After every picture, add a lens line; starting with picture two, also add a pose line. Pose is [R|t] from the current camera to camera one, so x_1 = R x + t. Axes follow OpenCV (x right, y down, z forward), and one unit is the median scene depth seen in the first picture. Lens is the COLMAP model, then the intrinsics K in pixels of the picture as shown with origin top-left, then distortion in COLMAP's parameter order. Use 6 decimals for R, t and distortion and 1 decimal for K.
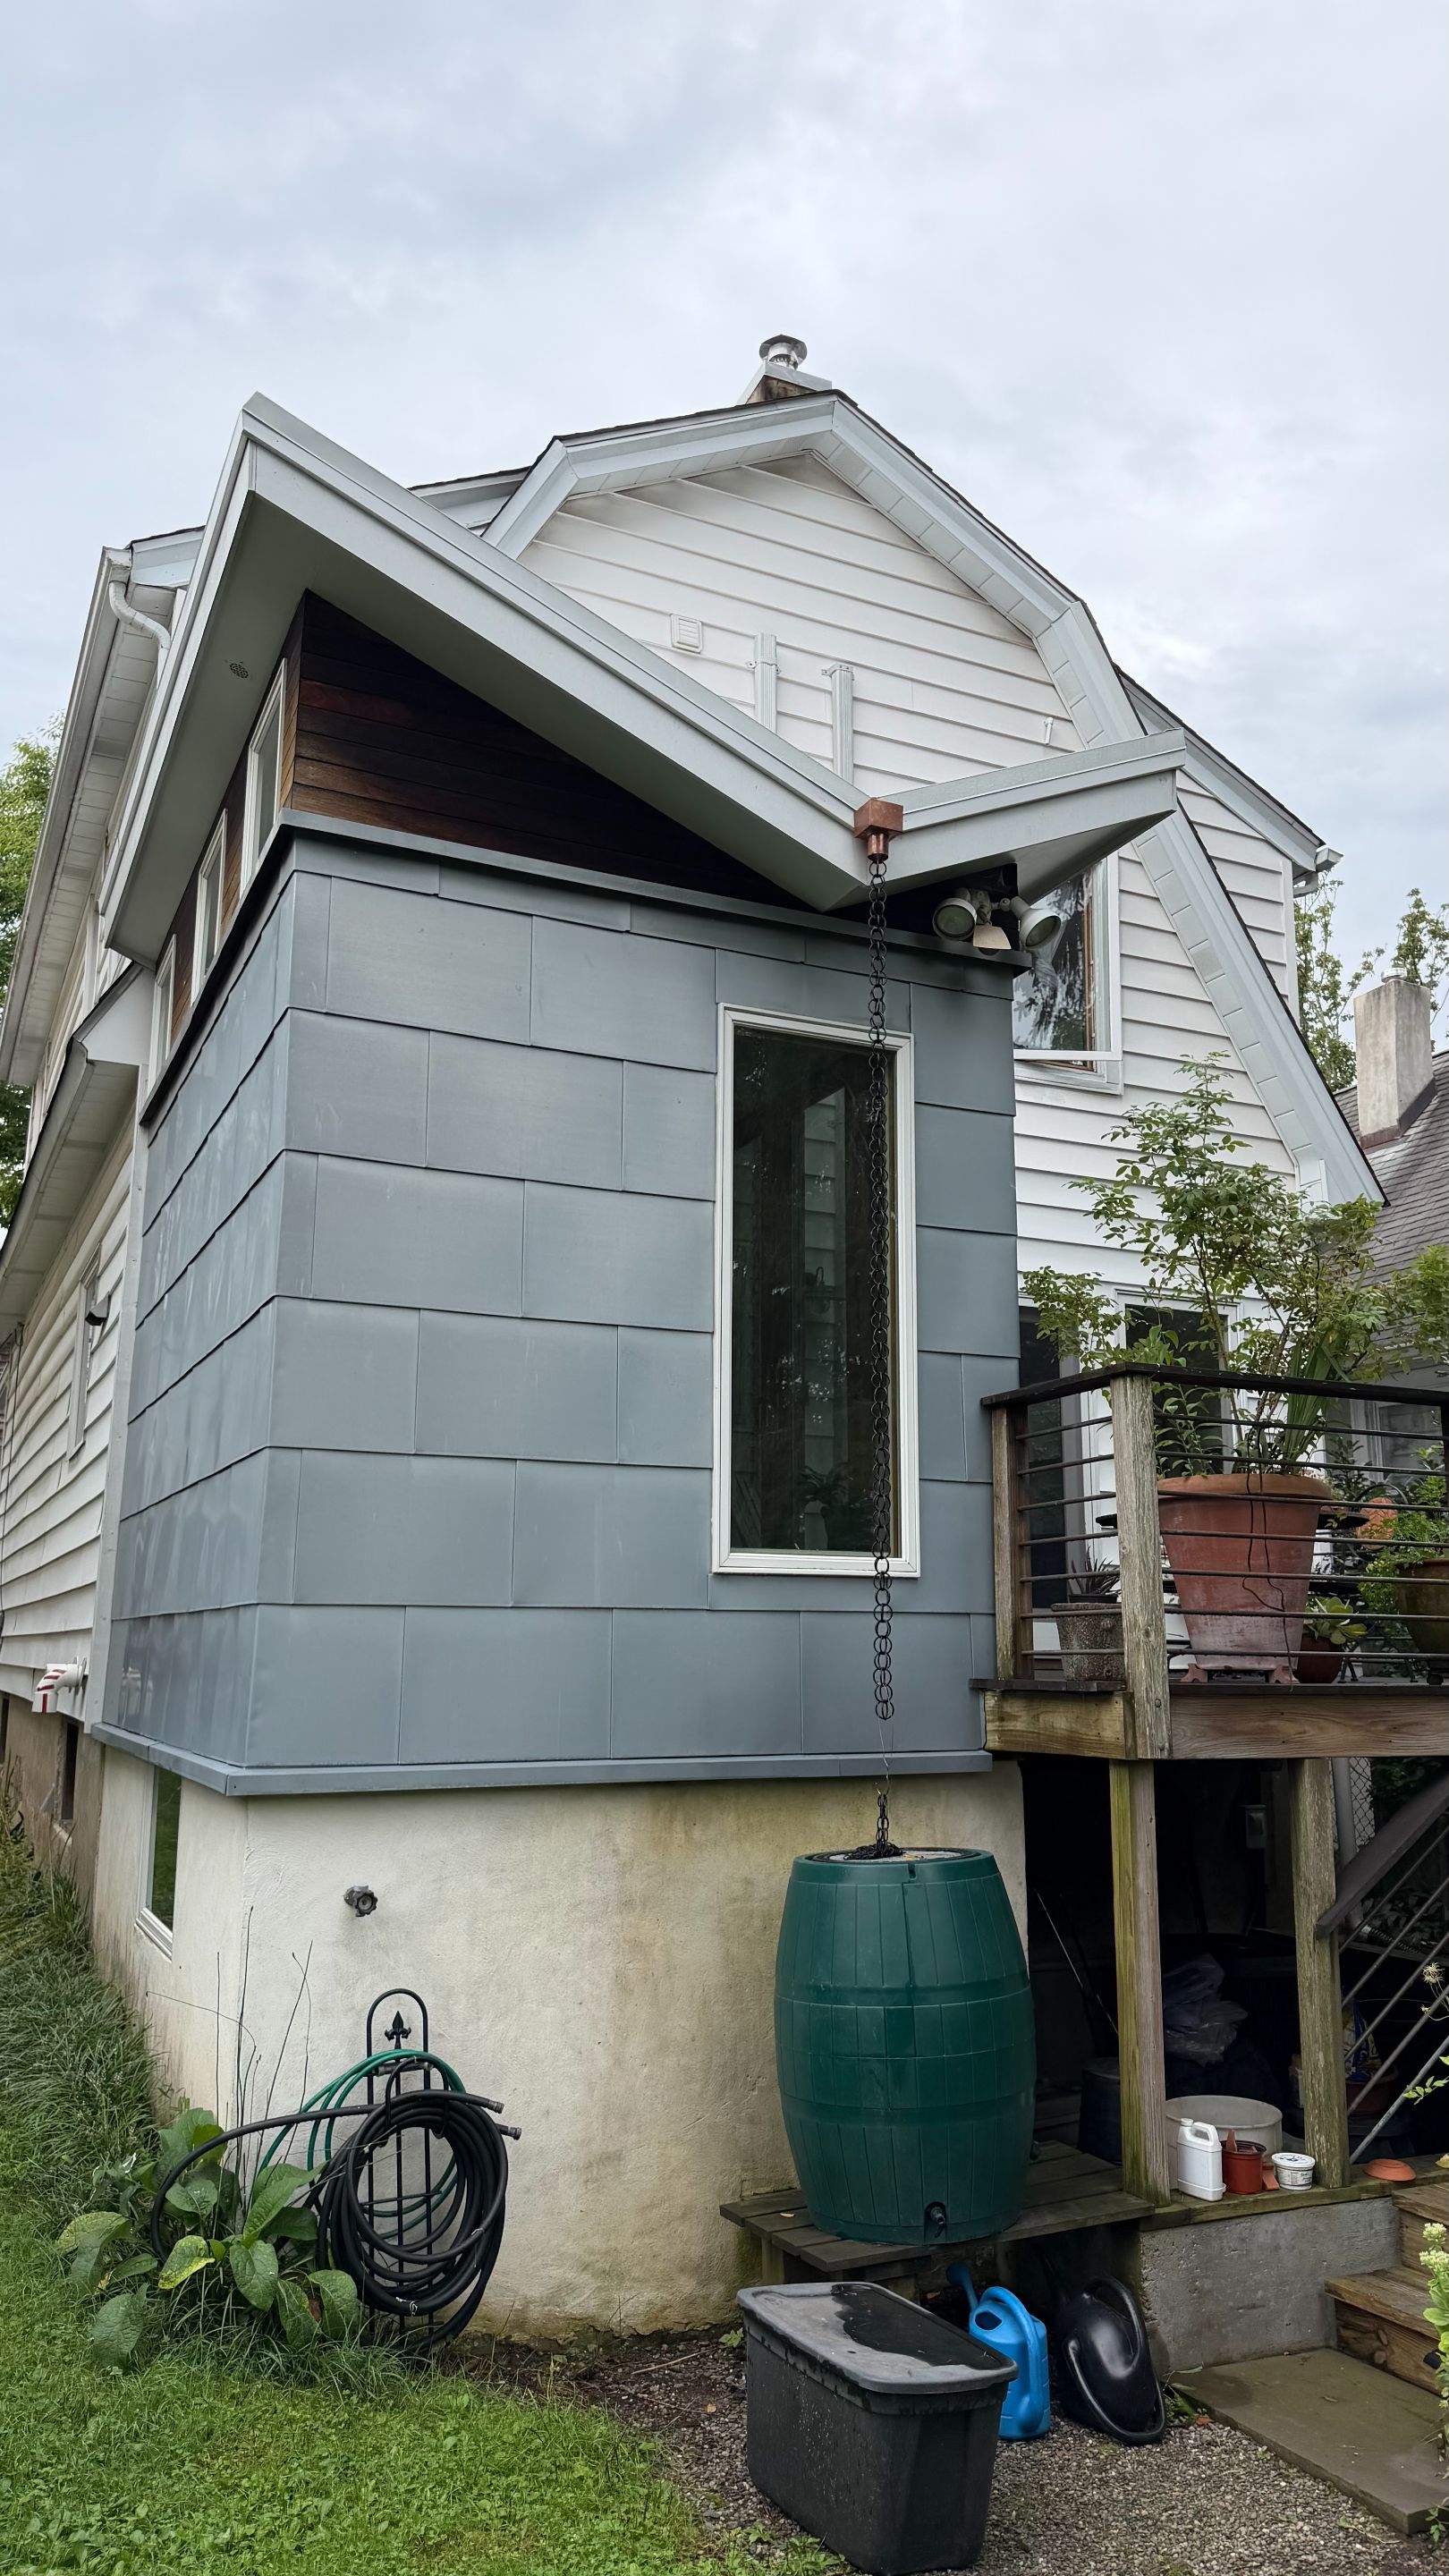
lens RADIAL K [[1786.9, 0, 724.6], [0, 1786.9, 1318.9], [0, 0, 1]] dist [0.113565, -0.143749]
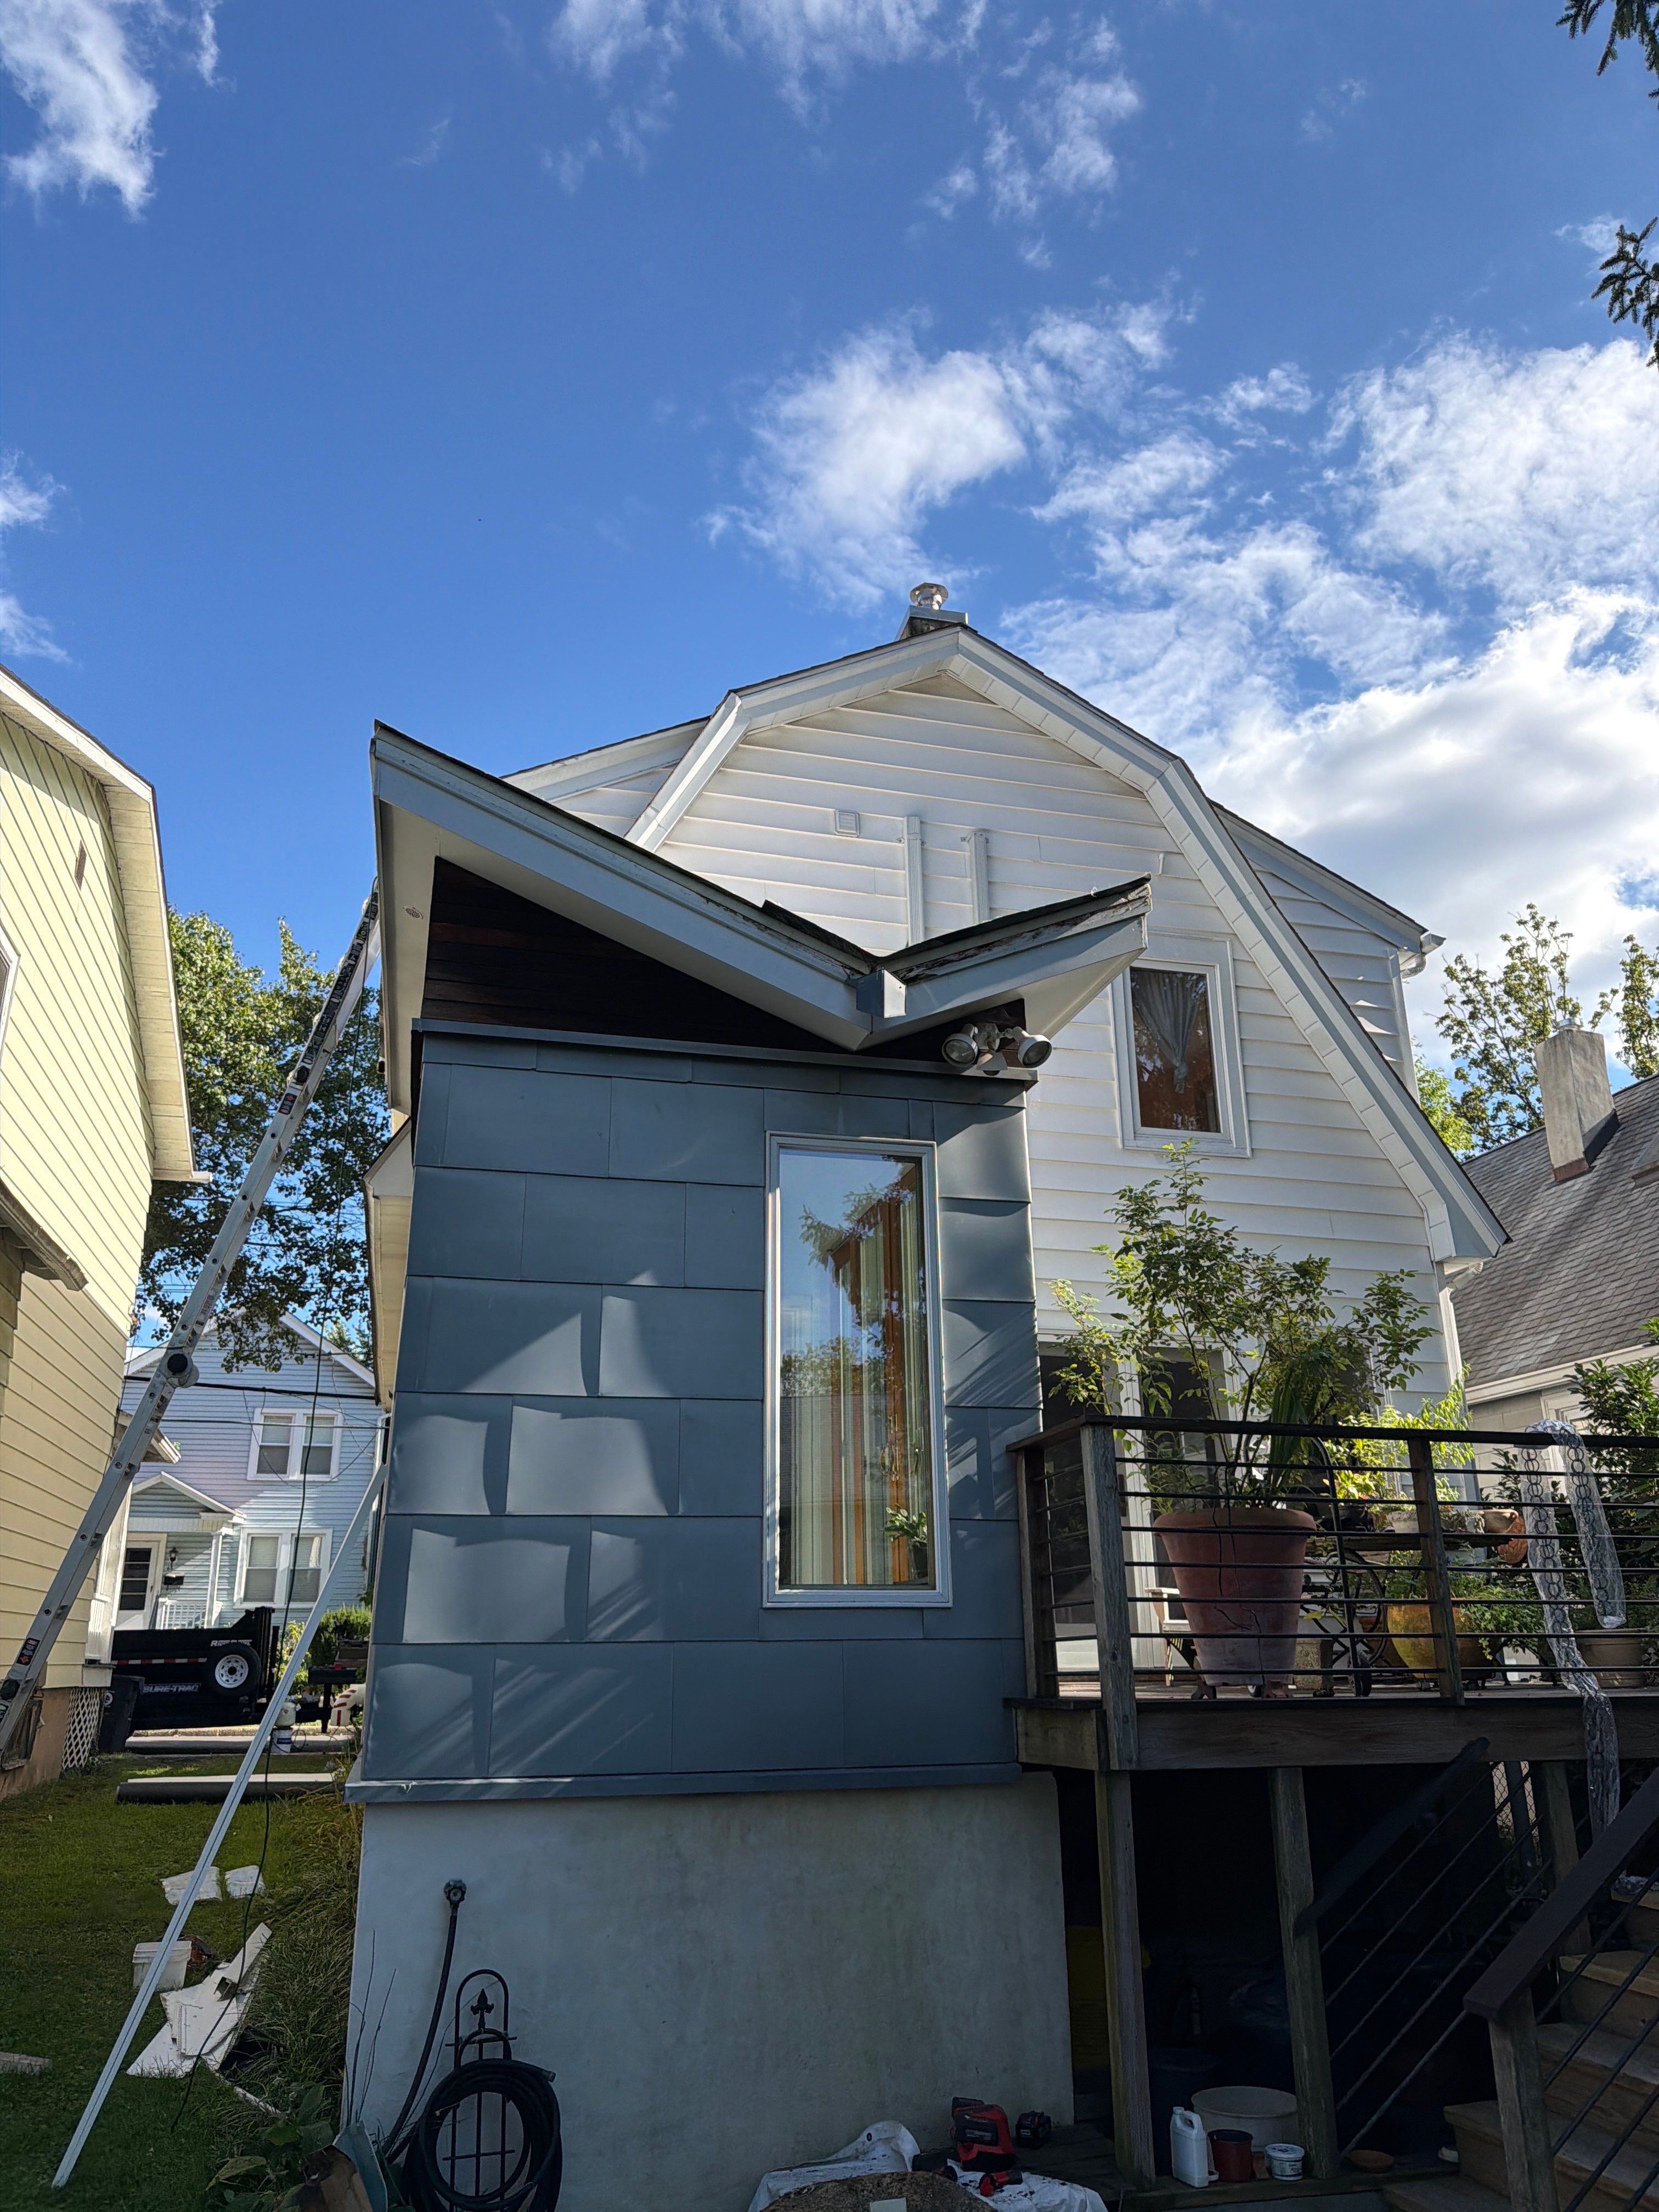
lens RADIAL K [[1578.9, 0, 829.5], [0, 1578.9, 1106.0], [0, 0, 1]] dist [0.006232, -0.006592]
pose [[0.982107, -0.074268, -0.173062, 0.245173], [0.046757, 0.986342, -0.157935, -0.019675], [0.182428, 0.147017, 0.972166, -0.062286]]
